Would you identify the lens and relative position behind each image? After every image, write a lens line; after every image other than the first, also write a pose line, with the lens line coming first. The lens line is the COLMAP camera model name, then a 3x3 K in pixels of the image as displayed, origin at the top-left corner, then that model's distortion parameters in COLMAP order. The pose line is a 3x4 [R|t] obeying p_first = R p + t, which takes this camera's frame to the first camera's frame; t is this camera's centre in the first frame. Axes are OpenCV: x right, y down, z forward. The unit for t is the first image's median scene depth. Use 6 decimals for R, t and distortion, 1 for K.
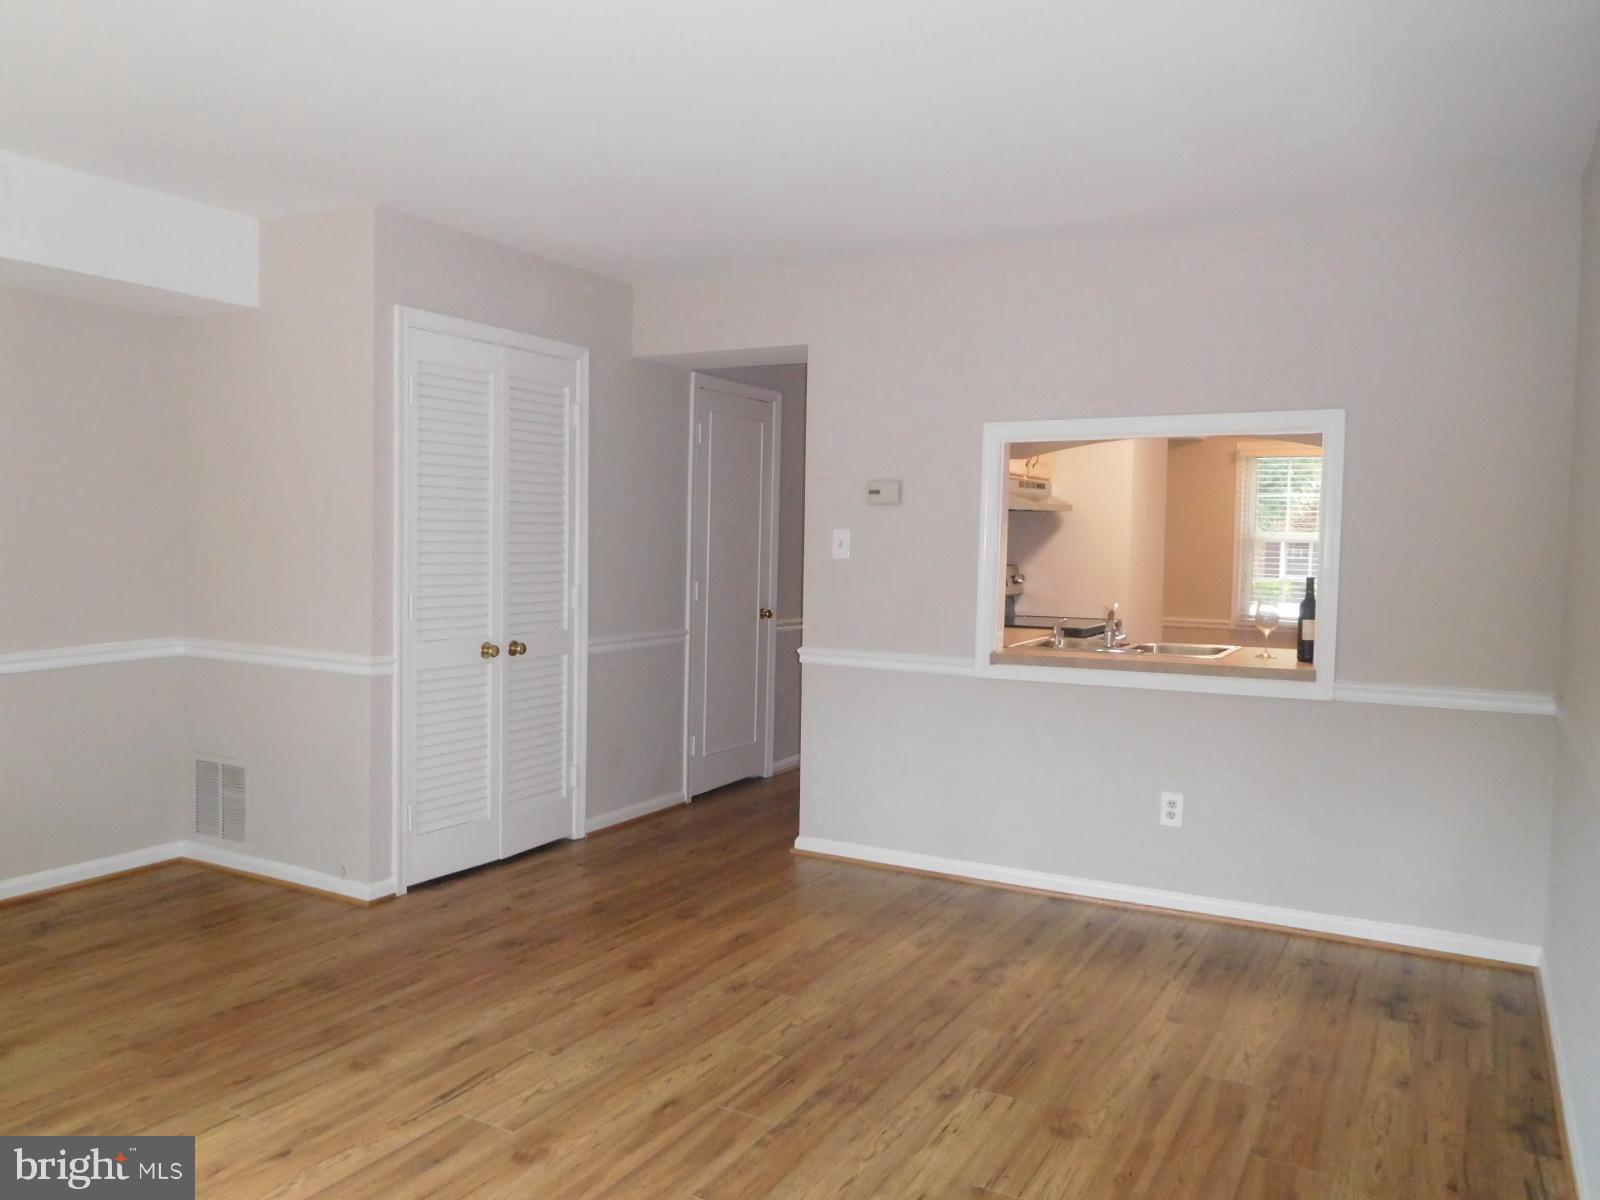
lens RADIAL K [[1204.4, 0, 800.0], [0, 1204.4, 600.0], [0, 0, 1]] dist [-0.004855, 0.000349]
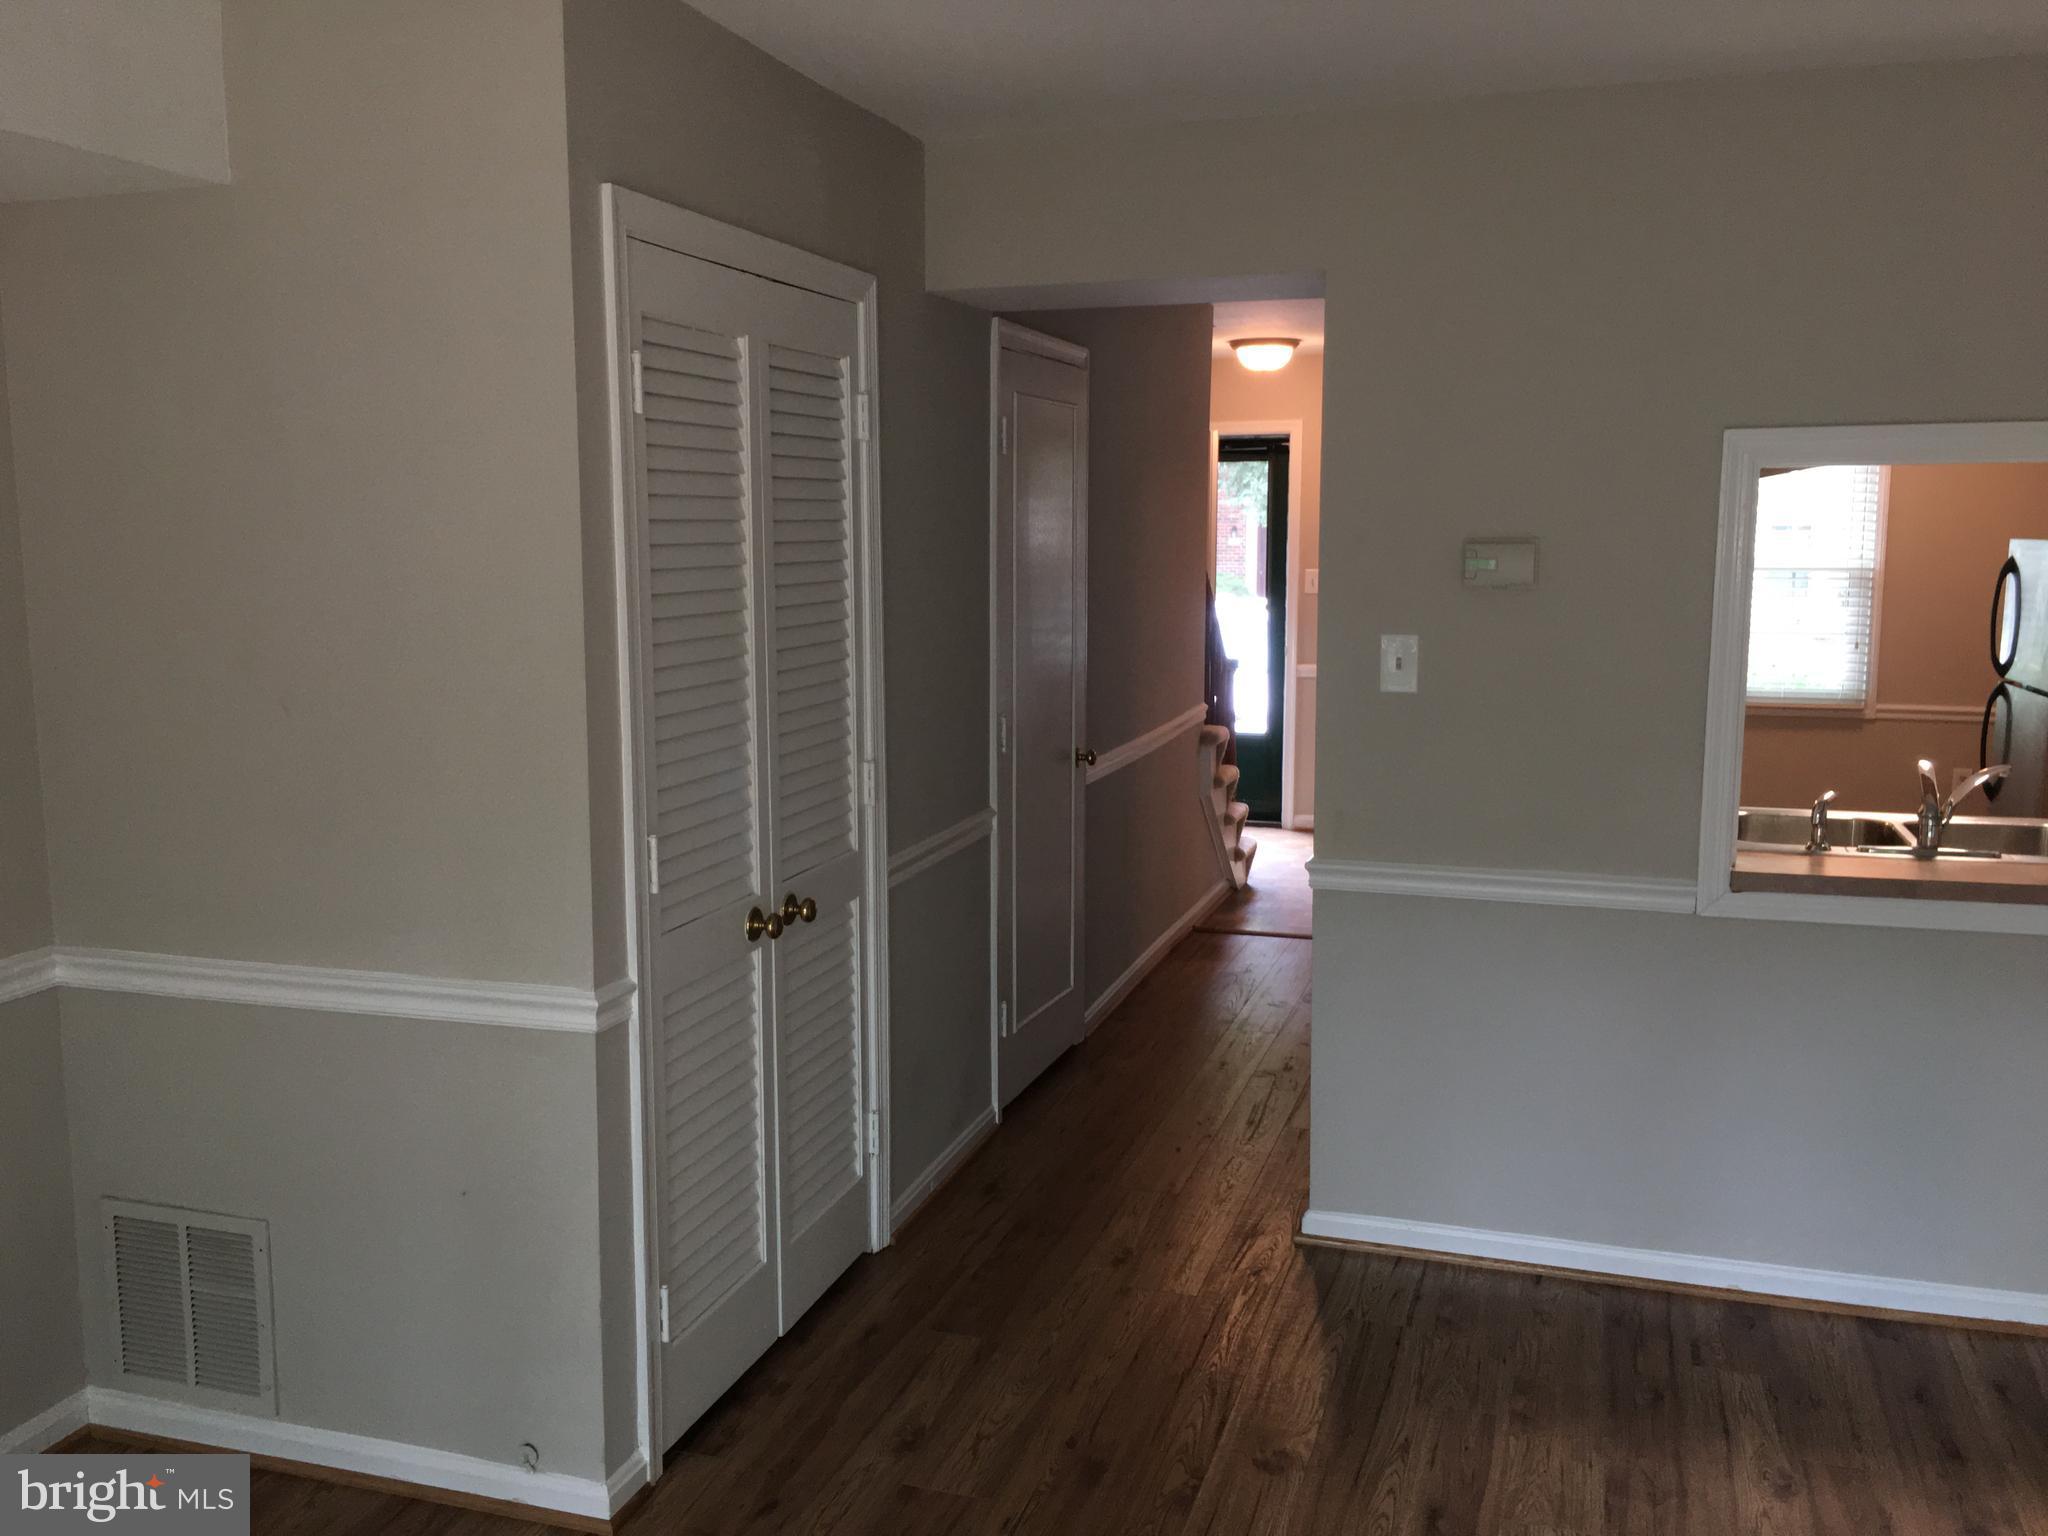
lens RADIAL K [[1727.6, 0, 1025.7], [0, 1727.6, 737.7], [0, 0, 1]] dist [0.018426, 0.005020]
pose [[0.978981, -0.046460, 0.198589, -0.279166], [0.031817, 0.996577, 0.076304, -0.077931], [-0.201455, -0.068382, 0.977108, 0.303798]]
